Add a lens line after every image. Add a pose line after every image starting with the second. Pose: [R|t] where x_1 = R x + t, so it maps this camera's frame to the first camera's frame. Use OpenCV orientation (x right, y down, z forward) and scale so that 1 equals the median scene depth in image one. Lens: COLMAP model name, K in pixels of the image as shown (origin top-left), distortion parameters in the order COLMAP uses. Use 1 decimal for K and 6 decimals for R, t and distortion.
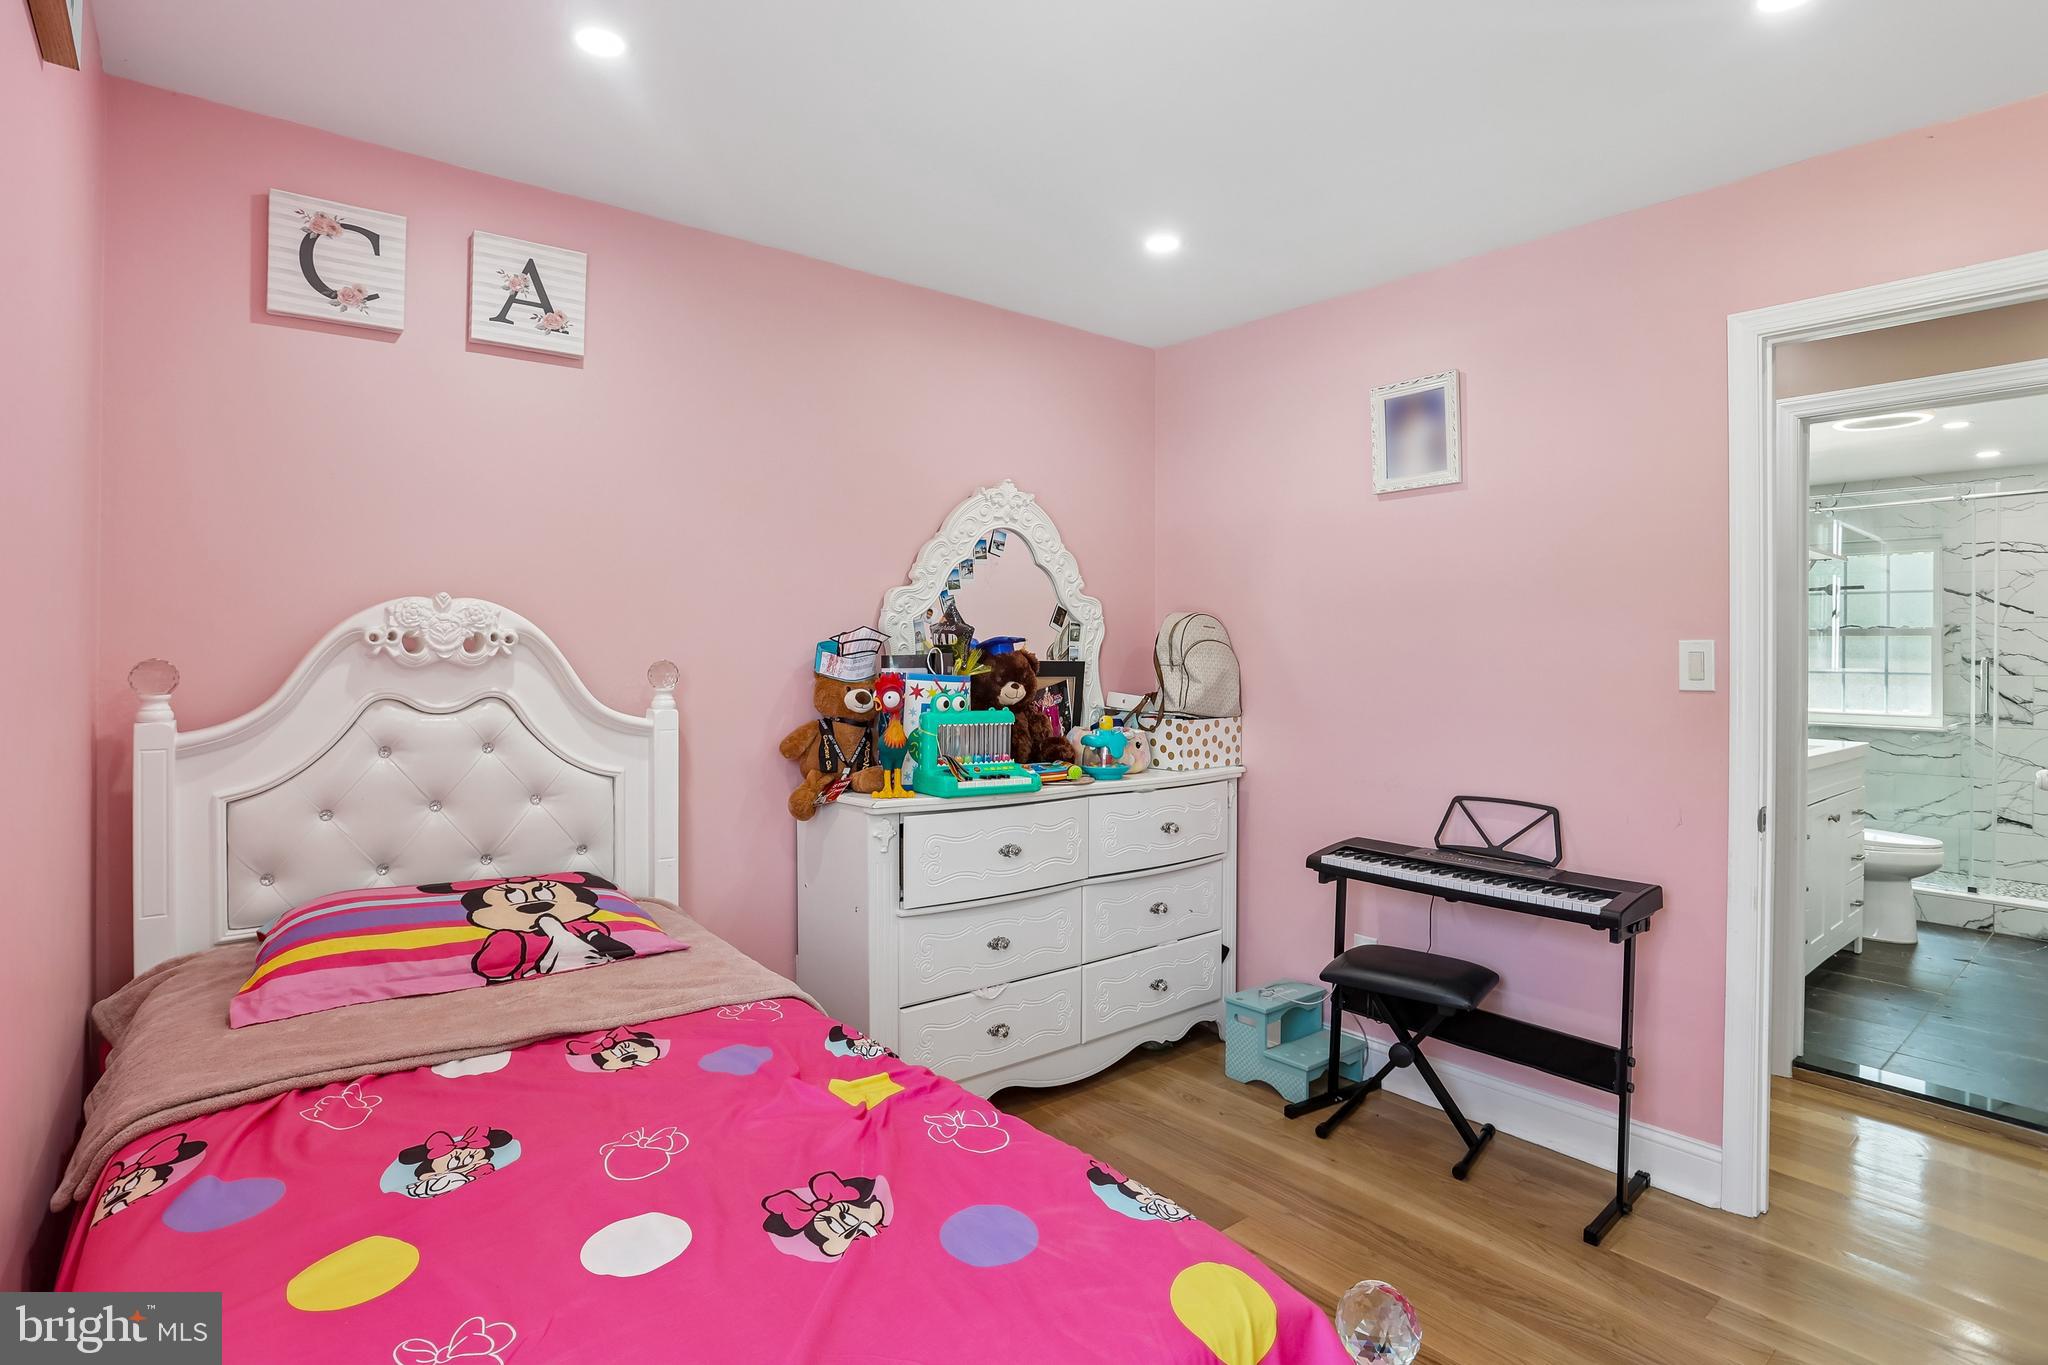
lens RADIAL K [[1012.5, 0, 1003.8], [0, 1012.5, 663.3], [0, 0, 1]] dist [-0.027248, 0.009327]
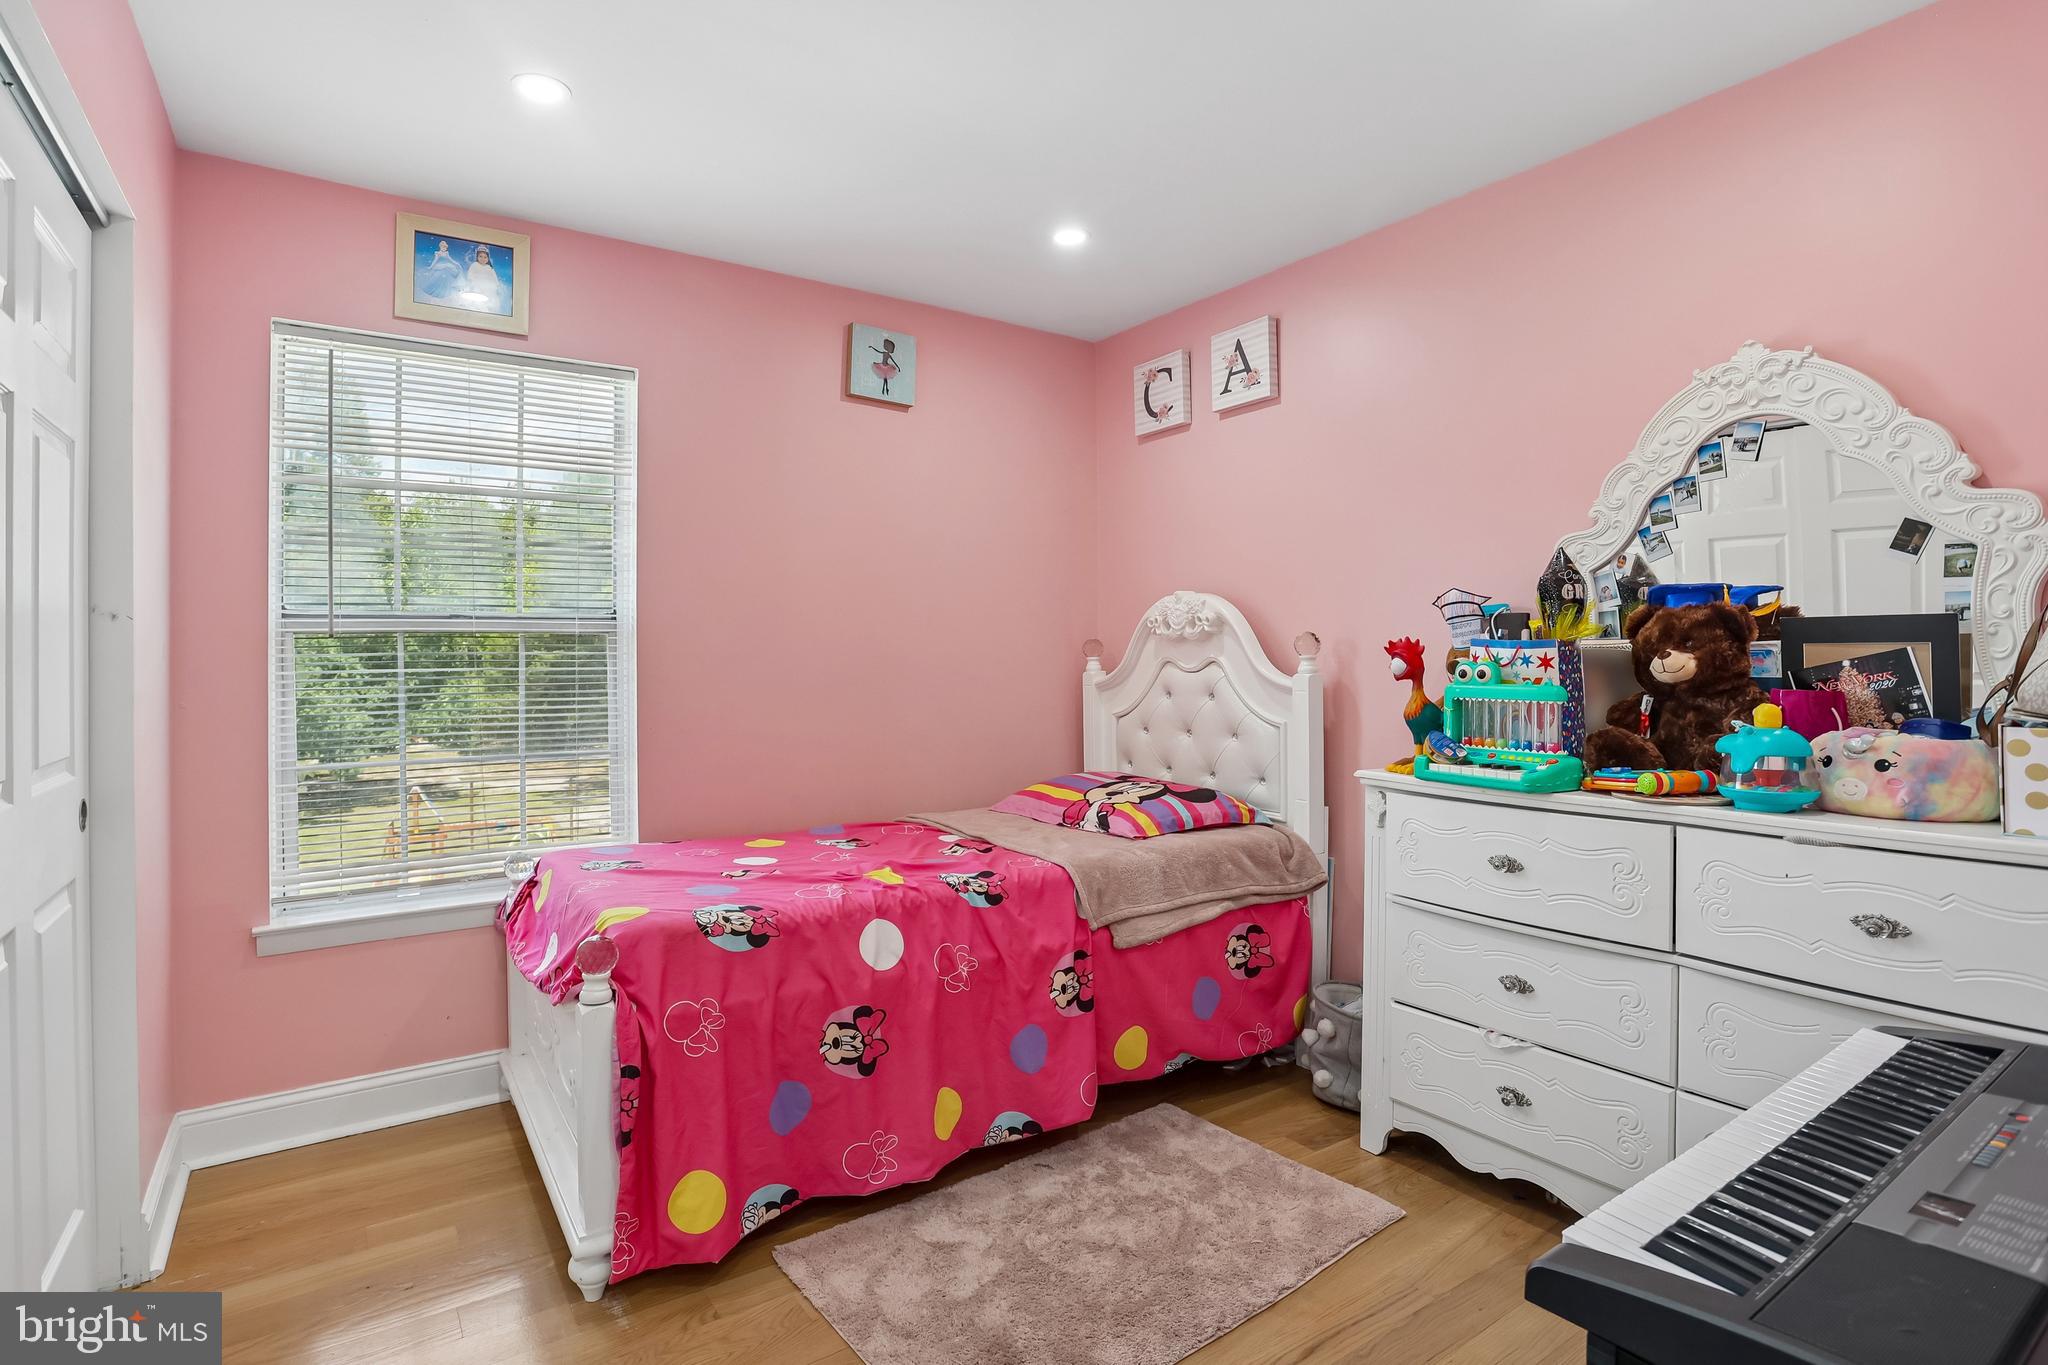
lens RADIAL K [[1012.5, 0, 1025.3], [0, 1012.5, 669.8], [0, 0, 1]] dist [-0.027248, 0.009327]
pose [[-0.026850, 0.002371, -0.999637, 1.127860], [-0.004846, 0.999985, 0.002502, 0.052799], [0.999628, 0.004911, -0.026838, 0.939132]]
